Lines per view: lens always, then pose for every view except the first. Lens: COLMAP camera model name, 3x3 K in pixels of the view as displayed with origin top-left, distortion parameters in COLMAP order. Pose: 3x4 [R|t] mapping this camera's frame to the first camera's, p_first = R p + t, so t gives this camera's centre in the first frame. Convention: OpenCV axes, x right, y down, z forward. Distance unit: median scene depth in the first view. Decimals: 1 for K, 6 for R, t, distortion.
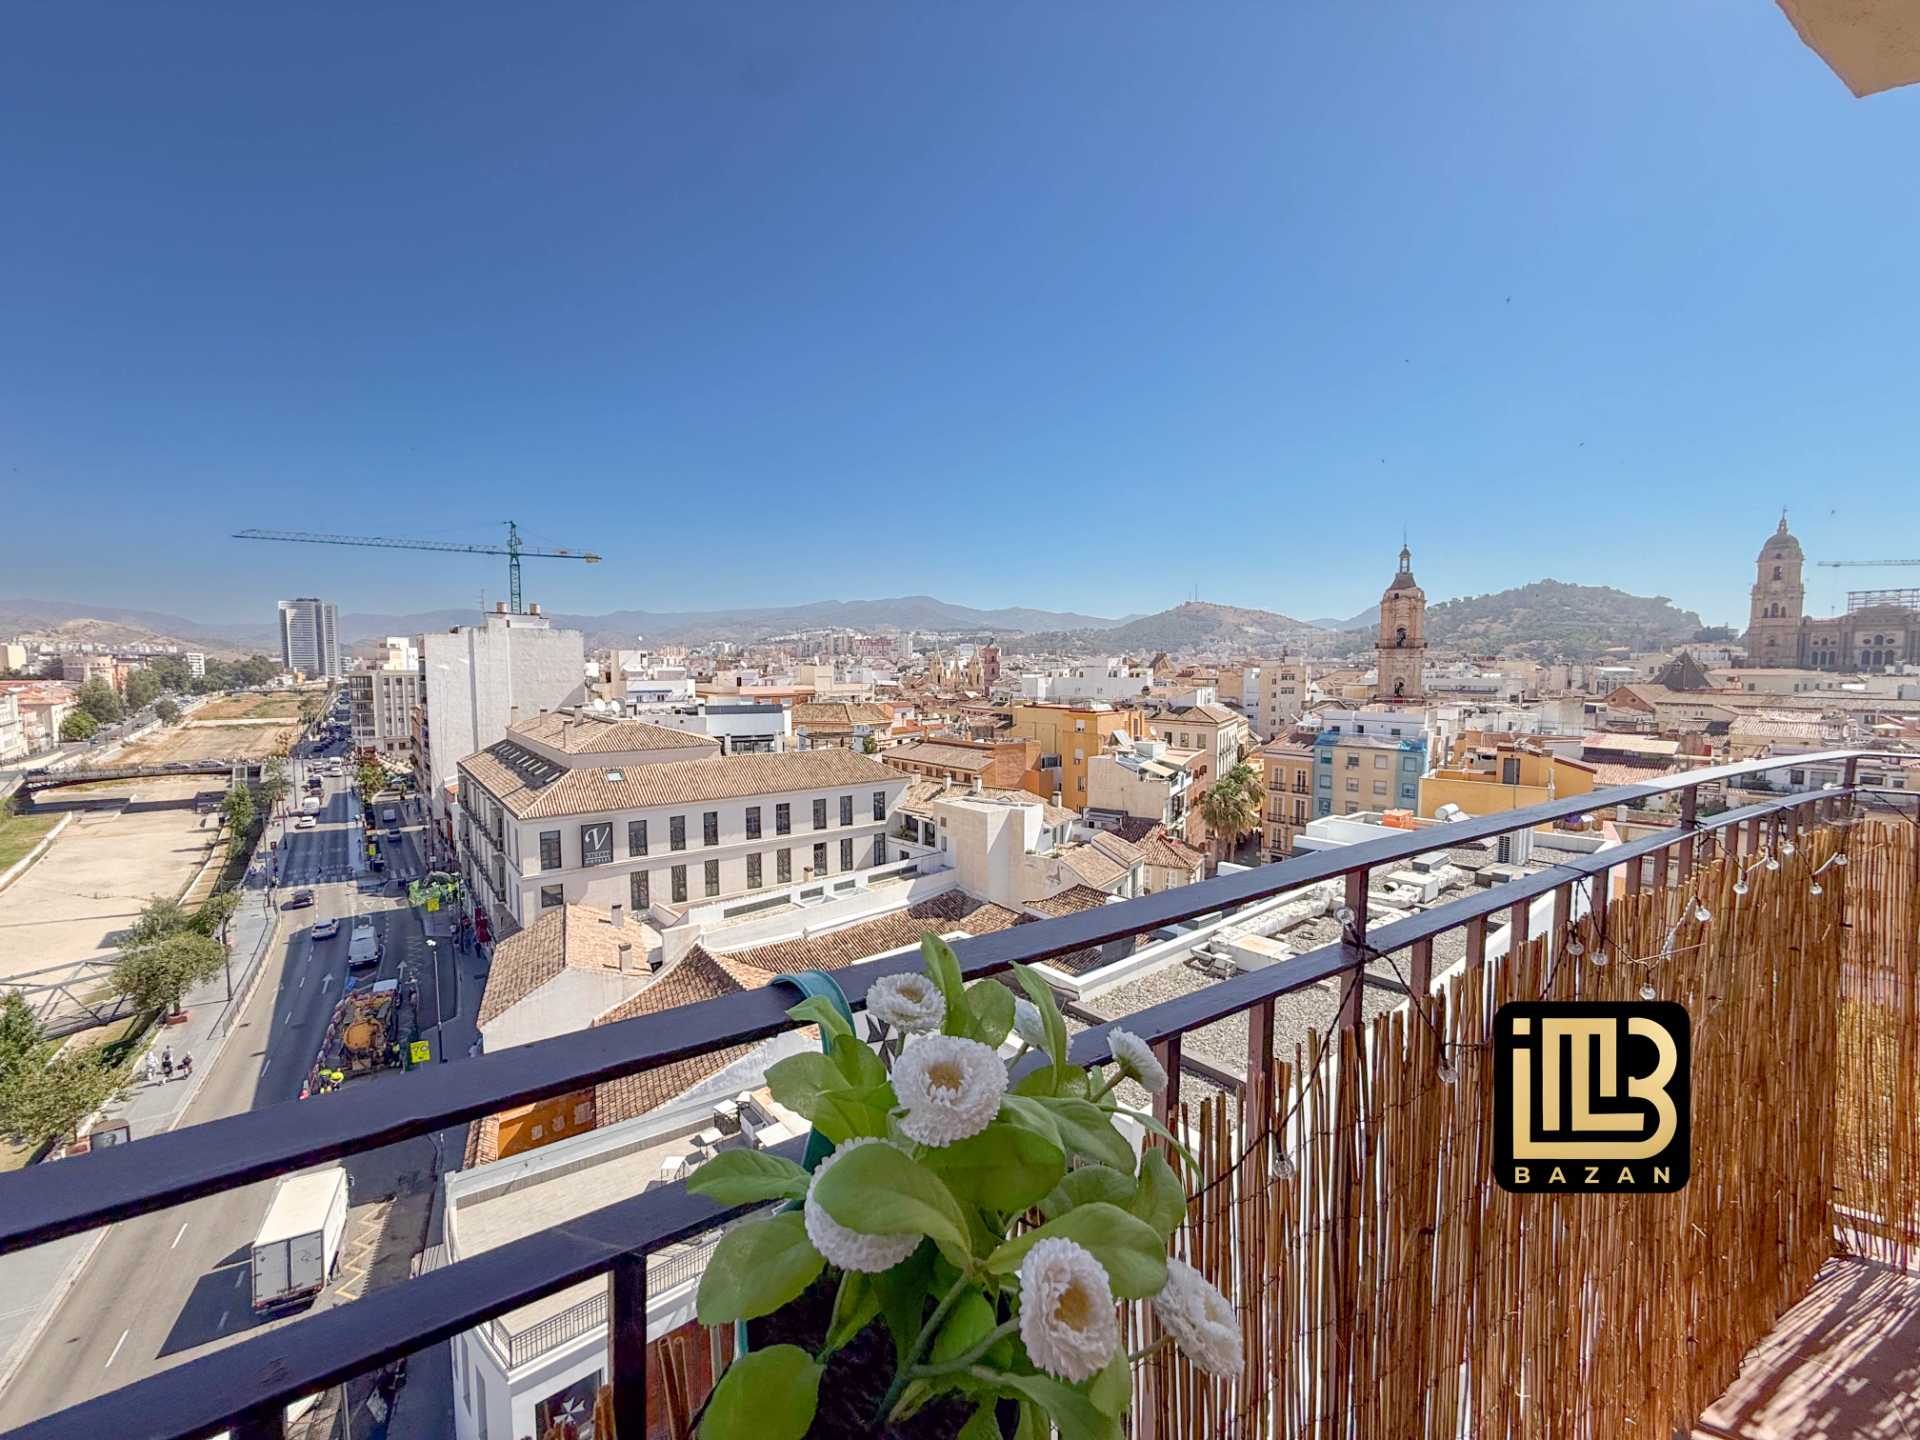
lens RADIAL K [[763.4, 0, 956.5], [0, 763.4, 714.9], [0, 0, 1]] dist [-0.002519, 0.000544]
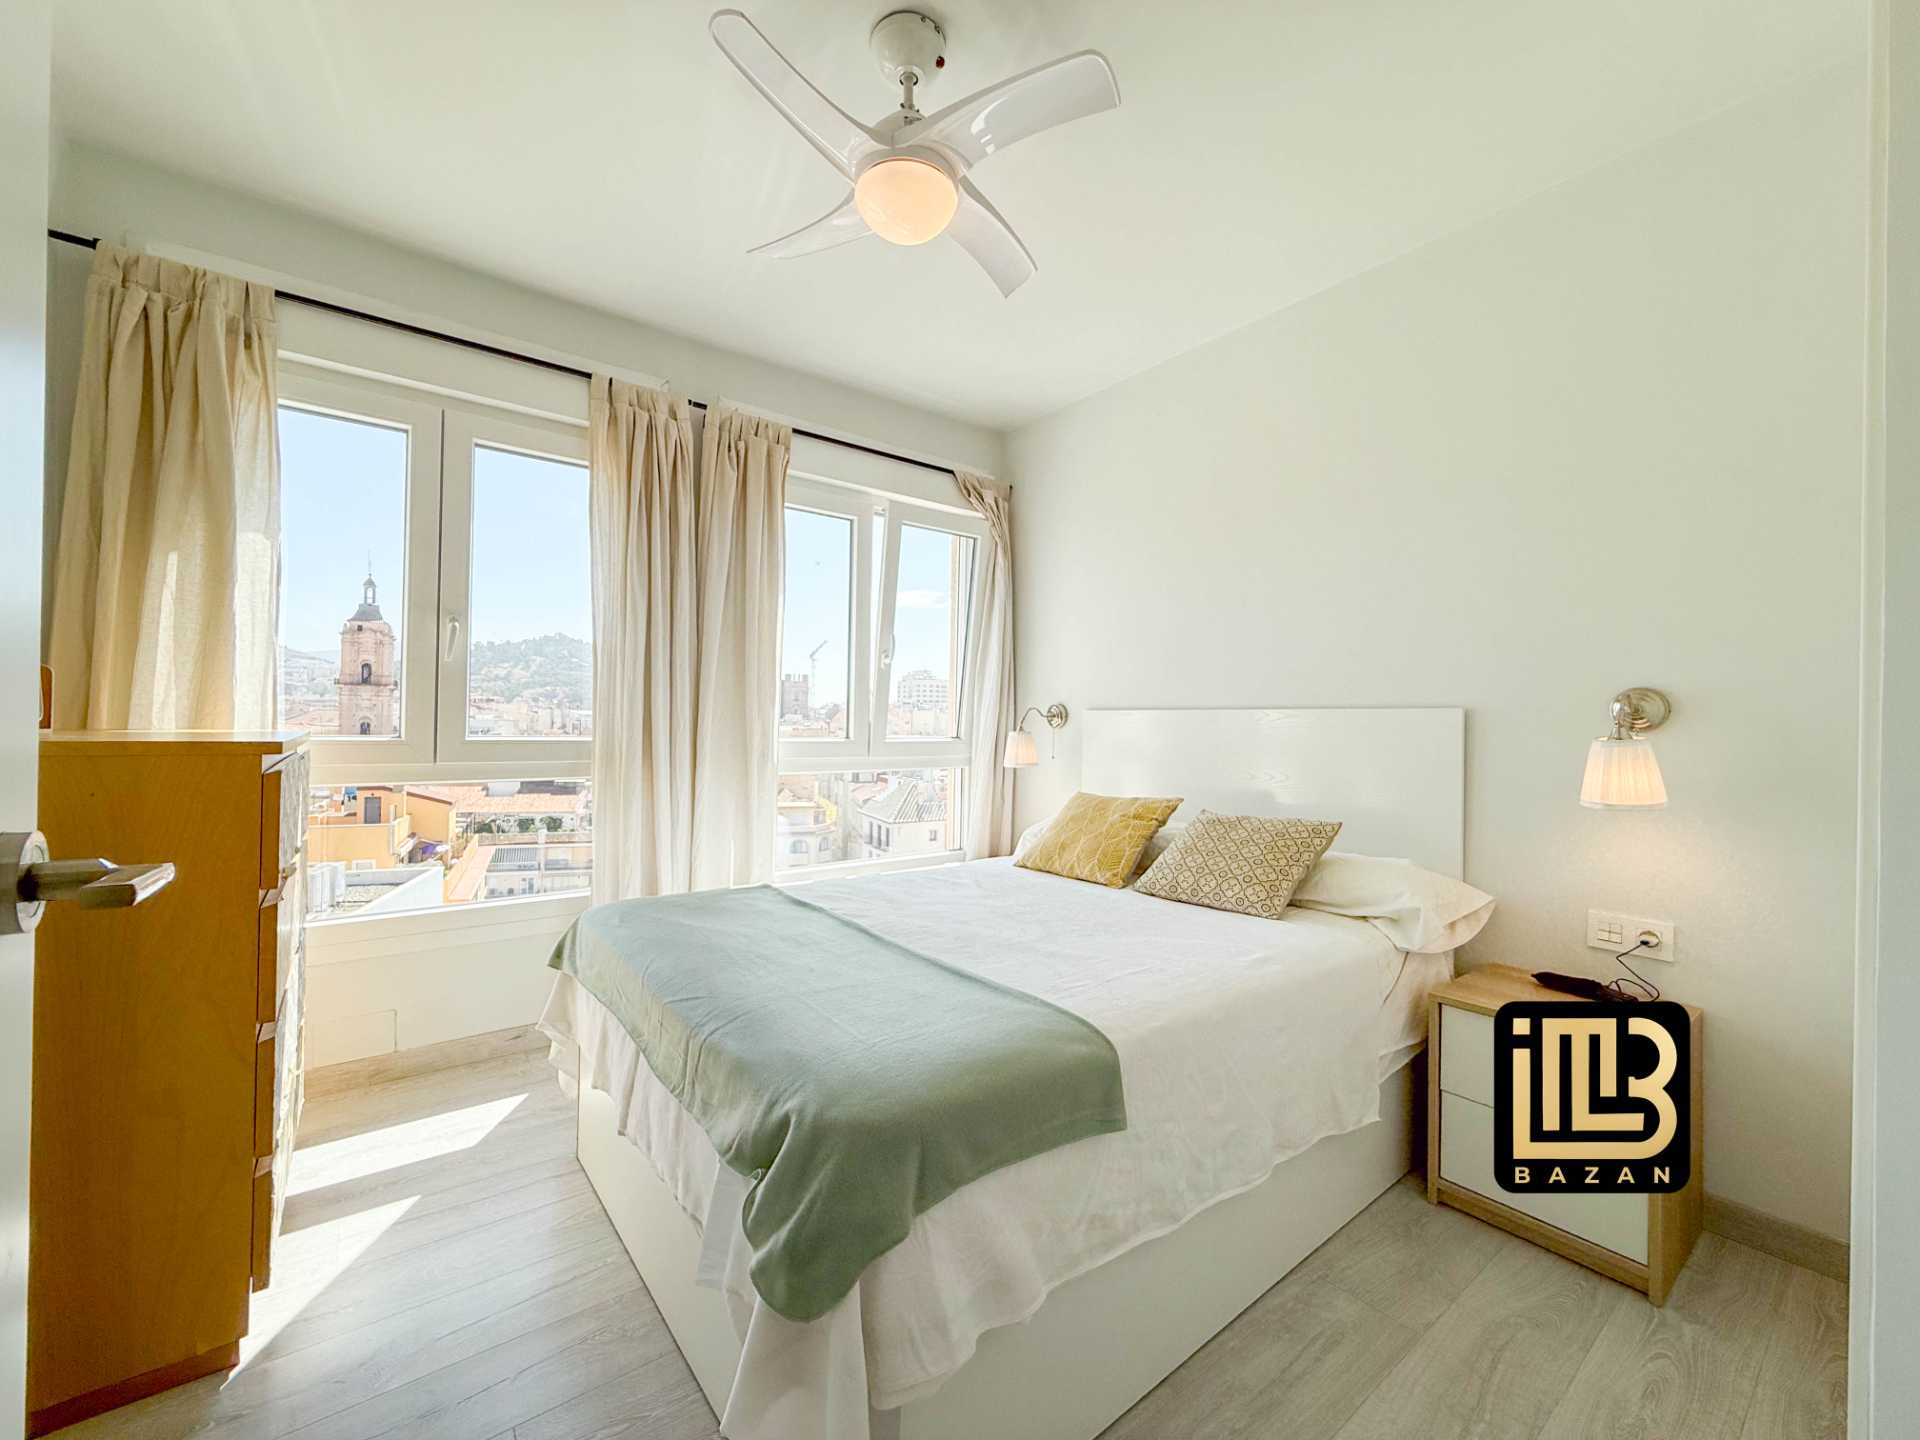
lens RADIAL K [[763.4, 0, 957.4], [0, 763.4, 723.0], [0, 0, 1]] dist [-0.002519, 0.000544]
pose [[0.425197, 0.004787, 0.905088, 1.230491], [0.035541, 0.999126, -0.021981, 0.085731], [-0.904403, 0.041515, 0.424656, -0.656239]]
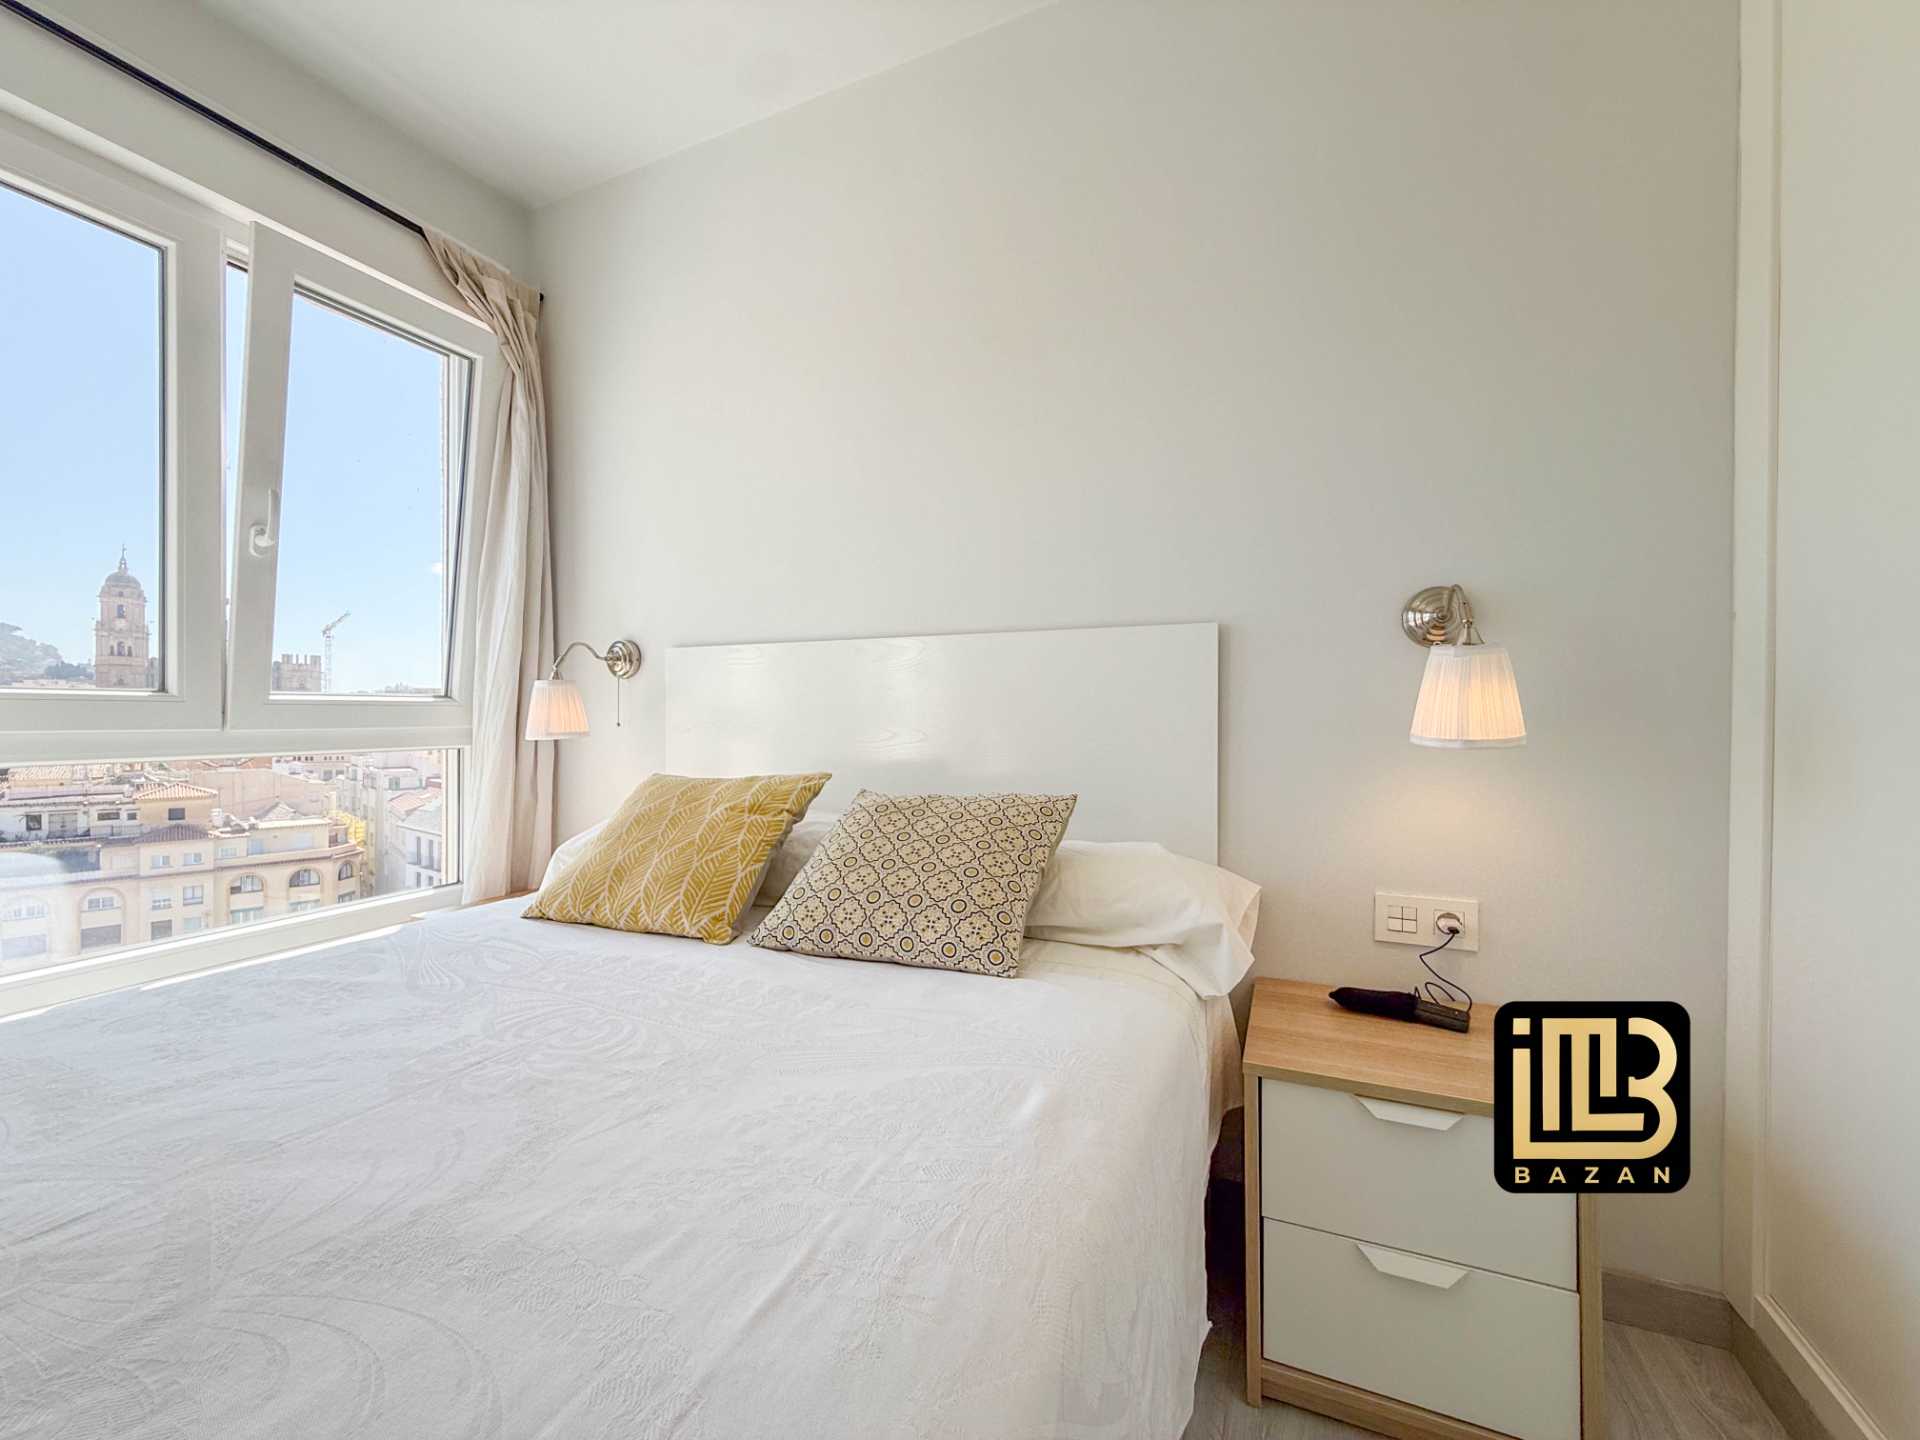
lens RADIAL K [[763.4, 0, 955.7], [0, 763.4, 722.0], [0, 0, 1]] dist [-0.002519, 0.000544]
pose [[-0.060137, -0.009163, 0.998148, 1.405554], [0.052875, 0.998525, 0.012352, 0.104296], [-0.996789, 0.053520, -0.059563, -0.615955]]
